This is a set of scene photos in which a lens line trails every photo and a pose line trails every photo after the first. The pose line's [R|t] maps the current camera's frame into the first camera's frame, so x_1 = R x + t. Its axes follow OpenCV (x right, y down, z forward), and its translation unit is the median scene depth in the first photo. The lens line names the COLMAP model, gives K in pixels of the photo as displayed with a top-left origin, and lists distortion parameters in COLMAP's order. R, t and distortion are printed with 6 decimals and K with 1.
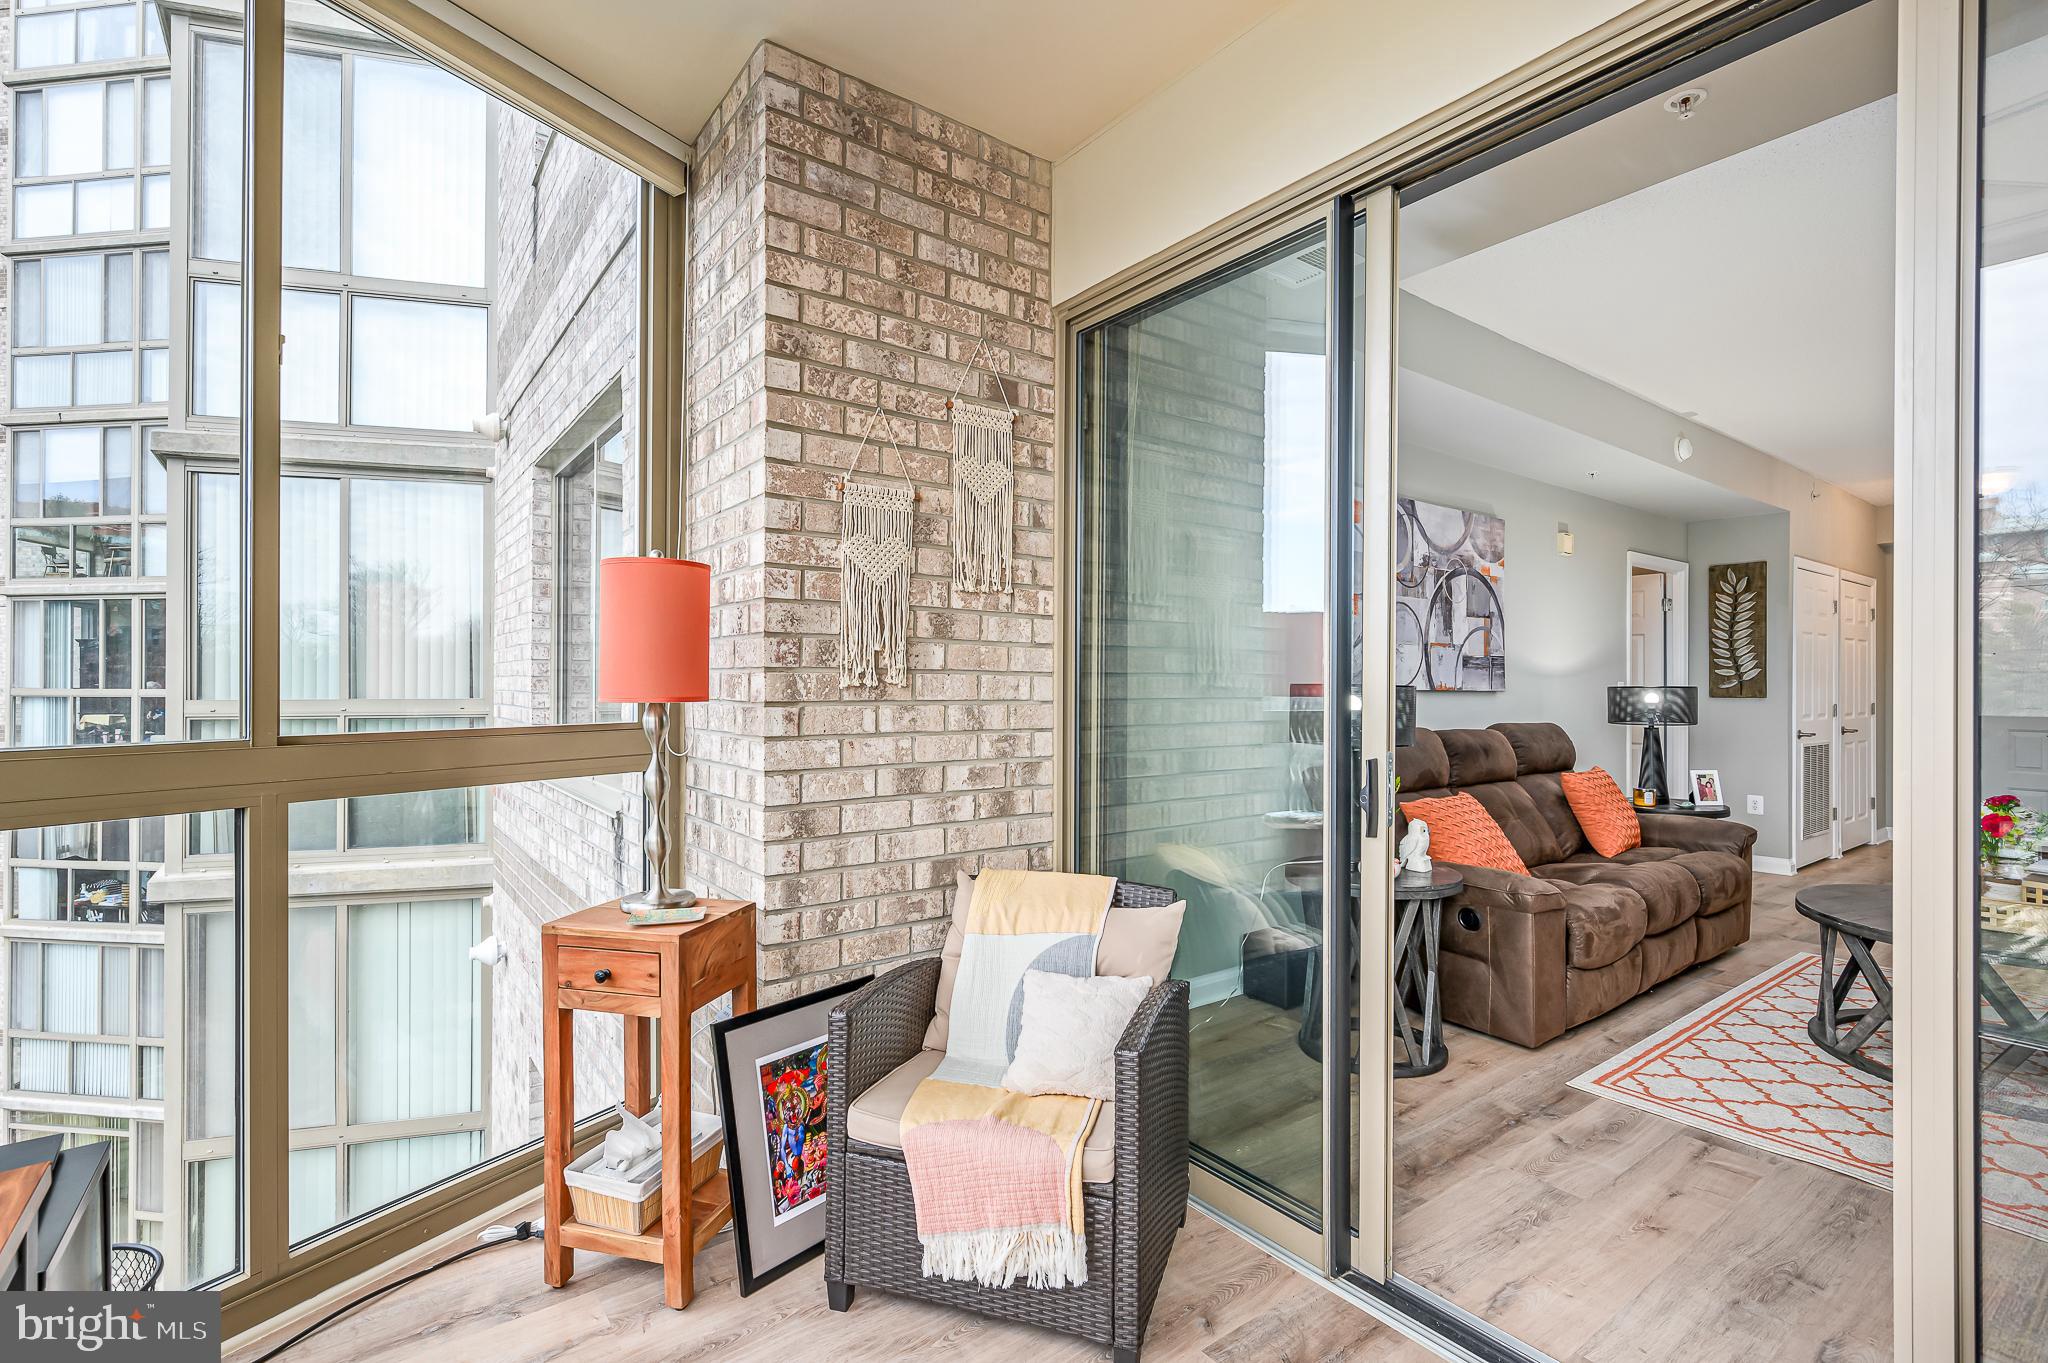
lens RADIAL K [[925.3, 0, 1050.9], [0, 925.3, 680.9], [0, 0, 1]] dist [0.000258, -0.000735]
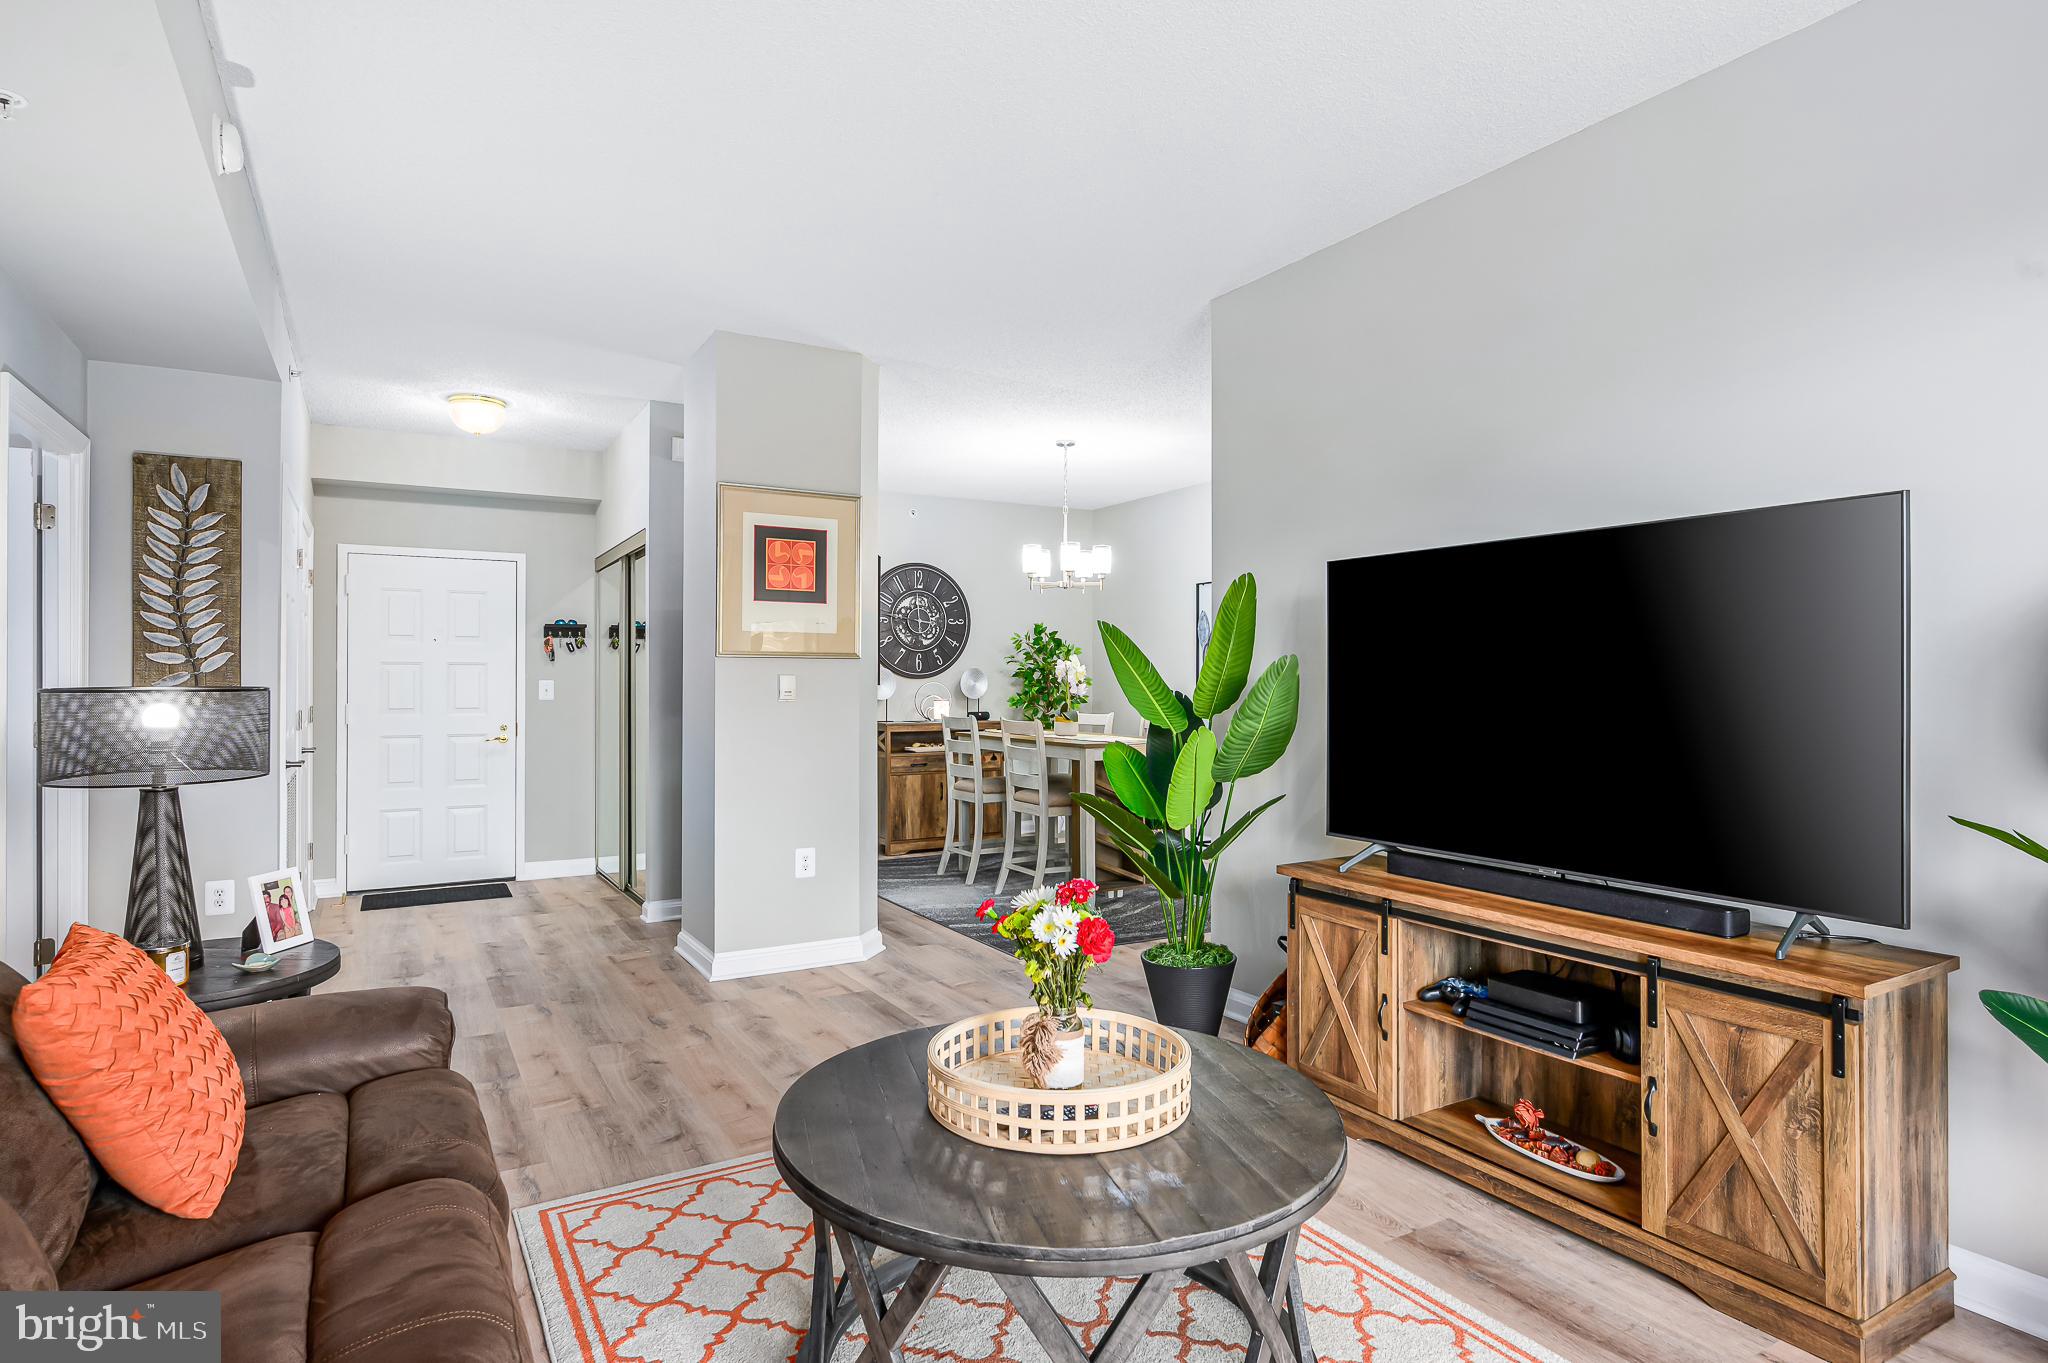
lens RADIAL K [[1095.7, 0, 1017.9], [0, 1095.7, 676.1], [0, 0, 1]] dist [-0.012514, -0.000948]
pose [[0.118535, -0.000265, 0.992950, 0.219725], [-0.002769, 0.999996, 0.000598, -0.000622], [-0.992946, -0.002821, 0.118534, 0.577867]]
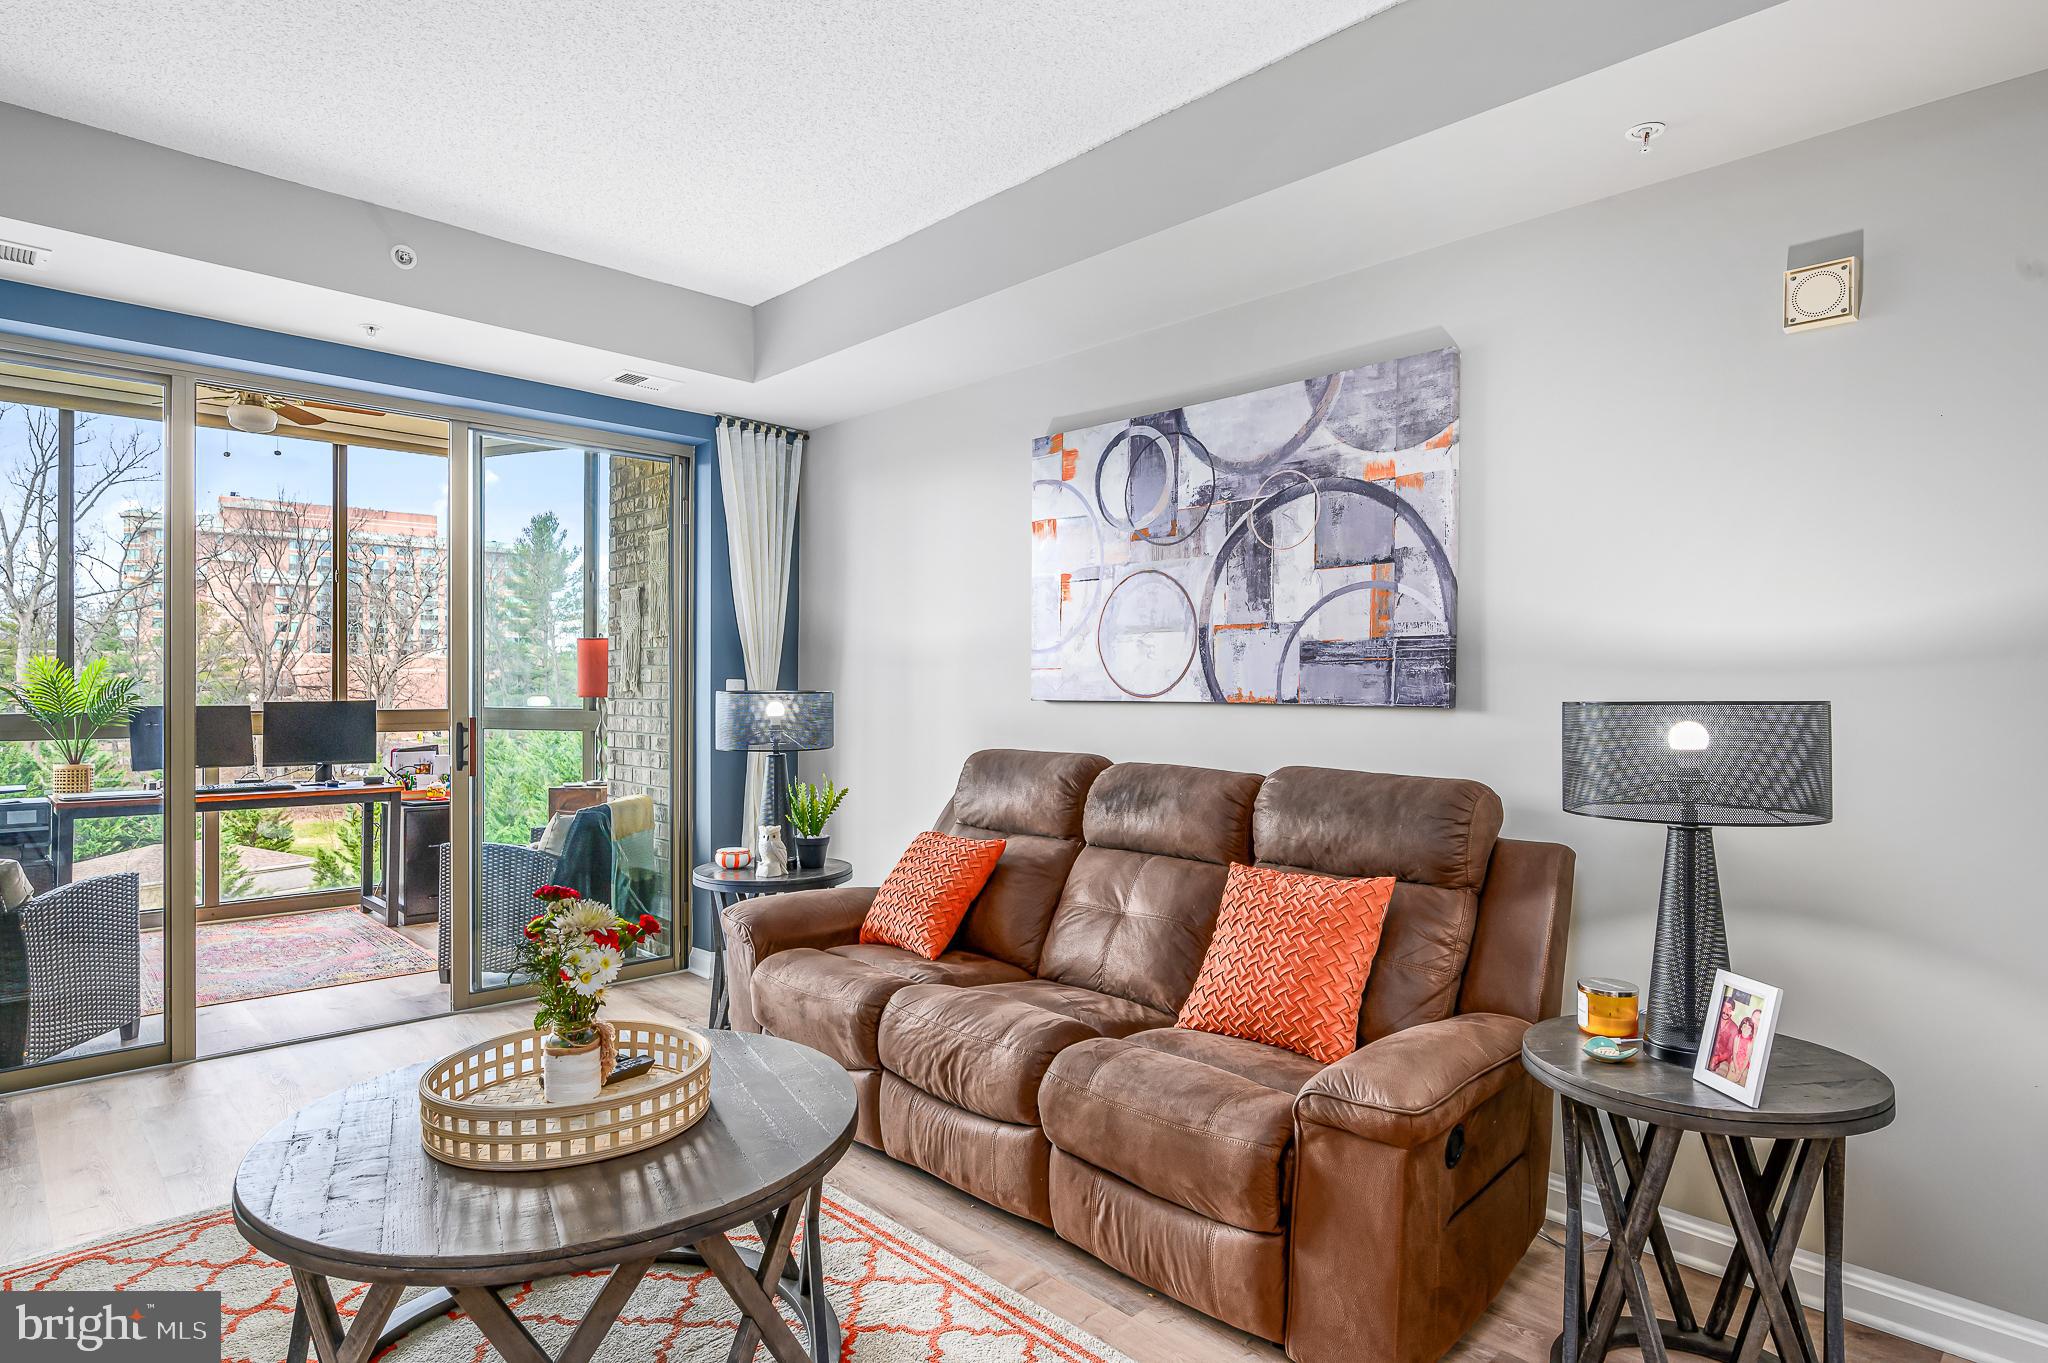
lens RADIAL K [[1095.7, 0, 1037.8], [0, 1095.7, 690.2], [0, 0, 1]] dist [-0.012514, -0.000948]
pose [[0.124799, 0.002459, -0.992179, 1.038006], [0.001265, 0.999996, 0.002638, 0.000165], [0.992181, -0.001584, 0.124796, 0.732700]]
